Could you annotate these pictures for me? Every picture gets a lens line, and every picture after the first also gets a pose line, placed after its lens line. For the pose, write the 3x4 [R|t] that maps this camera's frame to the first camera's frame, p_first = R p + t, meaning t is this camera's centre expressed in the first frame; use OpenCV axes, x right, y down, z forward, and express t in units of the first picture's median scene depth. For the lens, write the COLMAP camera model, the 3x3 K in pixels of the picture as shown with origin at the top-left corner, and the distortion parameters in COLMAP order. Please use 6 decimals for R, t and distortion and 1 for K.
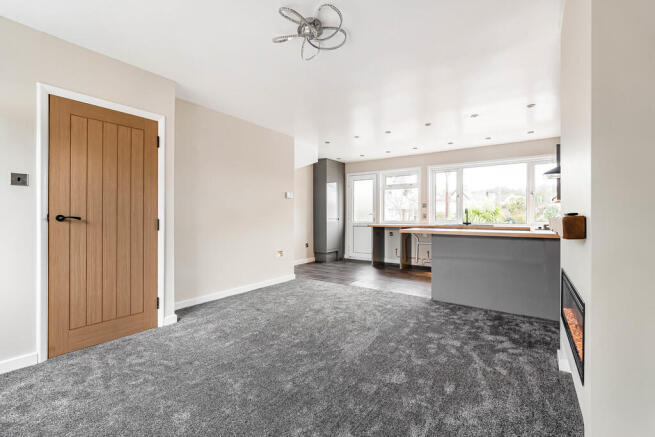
lens RADIAL K [[286.9, 0, 324.0], [0, 286.9, 214.0], [0, 0, 1]] dist [-0.005134, 0.001362]
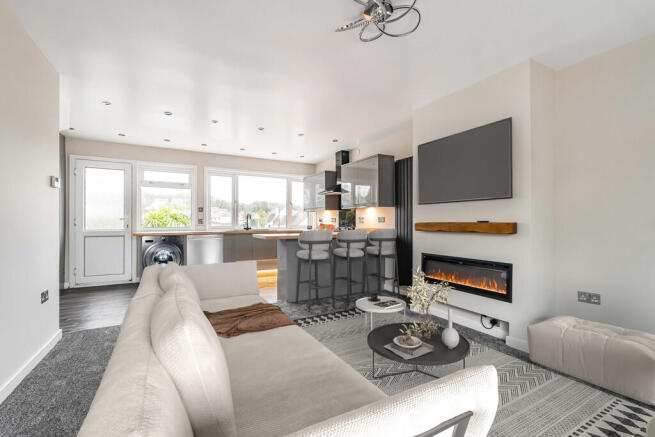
lens RADIAL K [[286.9, 0, 329.6], [0, 286.9, 223.3], [0, 0, 1]] dist [-0.005134, 0.001362]
pose [[0.419430, -0.007597, 0.907756, -0.725381], [-0.008258, 0.999892, 0.012183, -0.001866], [-0.907750, -0.012606, 0.419322, 0.618646]]
